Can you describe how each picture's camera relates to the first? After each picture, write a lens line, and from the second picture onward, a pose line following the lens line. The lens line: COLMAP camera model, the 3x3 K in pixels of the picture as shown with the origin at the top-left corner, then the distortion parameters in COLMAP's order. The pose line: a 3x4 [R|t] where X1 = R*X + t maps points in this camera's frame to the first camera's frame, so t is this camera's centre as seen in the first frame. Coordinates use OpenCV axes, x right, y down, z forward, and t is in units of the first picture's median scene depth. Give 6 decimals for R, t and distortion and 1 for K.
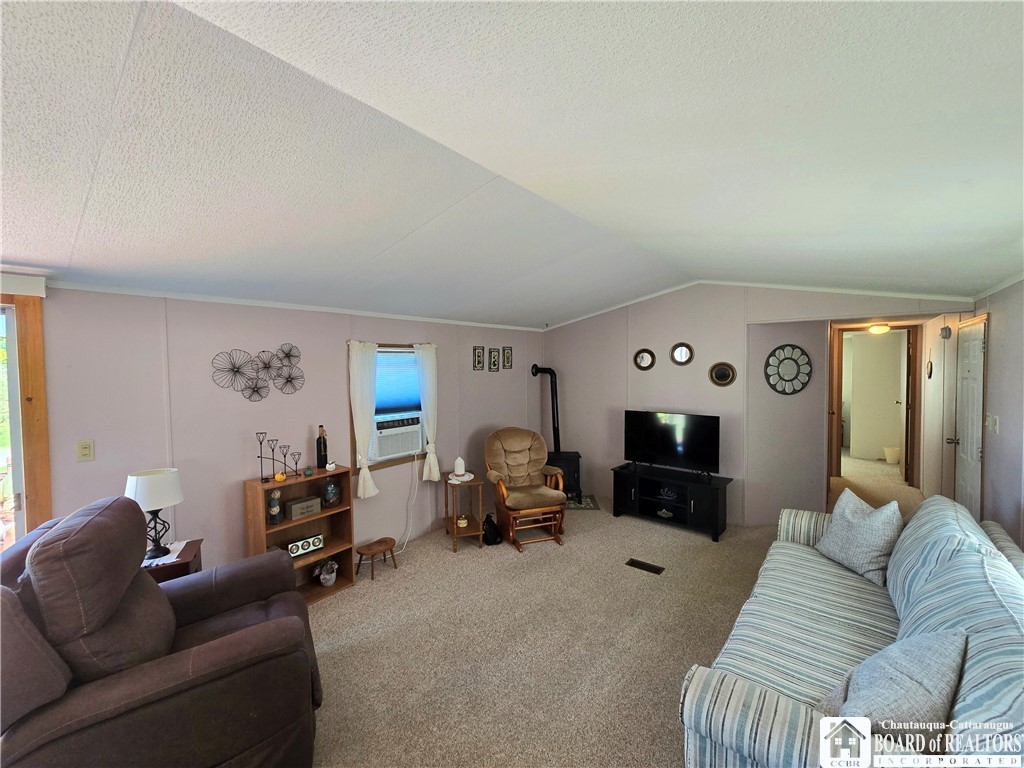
lens RADIAL K [[420.2, 0, 511.4], [0, 420.2, 380.9], [0, 0, 1]] dist [-0.000220, -0.000034]
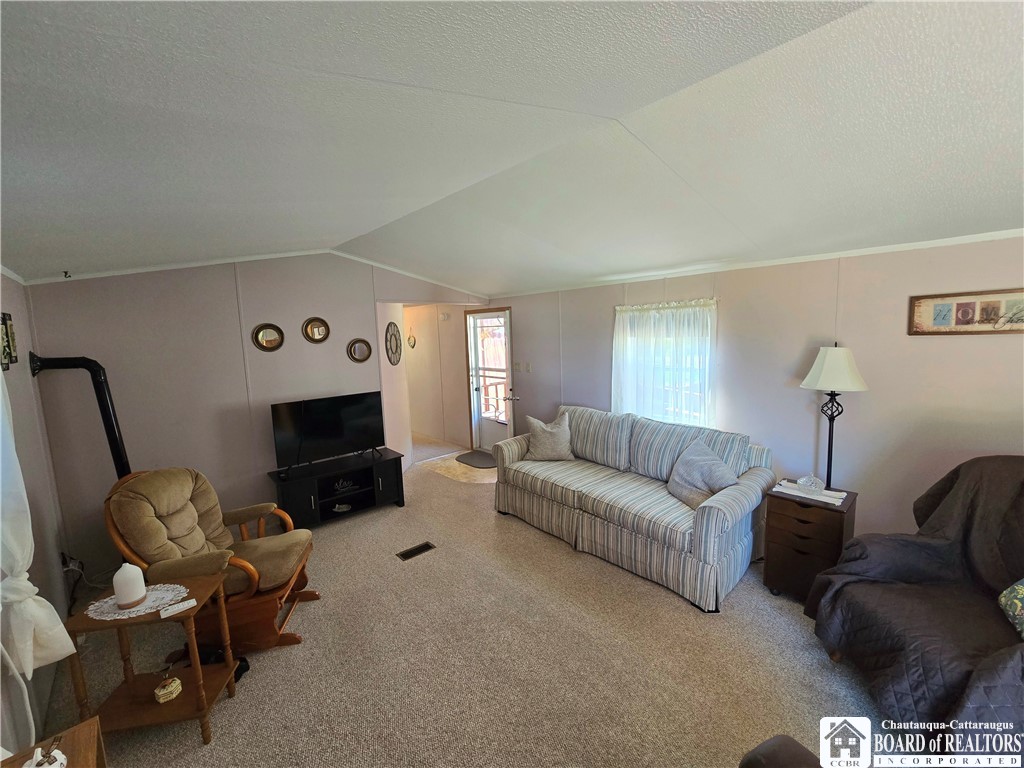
lens RADIAL K [[420.2, 0, 511.4], [0, 420.2, 380.9], [0, 0, 1]] dist [-0.000220, -0.000034]
pose [[0.153904, -0.113088, 0.981593, -0.476129], [0.069694, 0.992197, 0.103382, -0.024655], [-0.985625, 0.052500, 0.160585, 0.531450]]
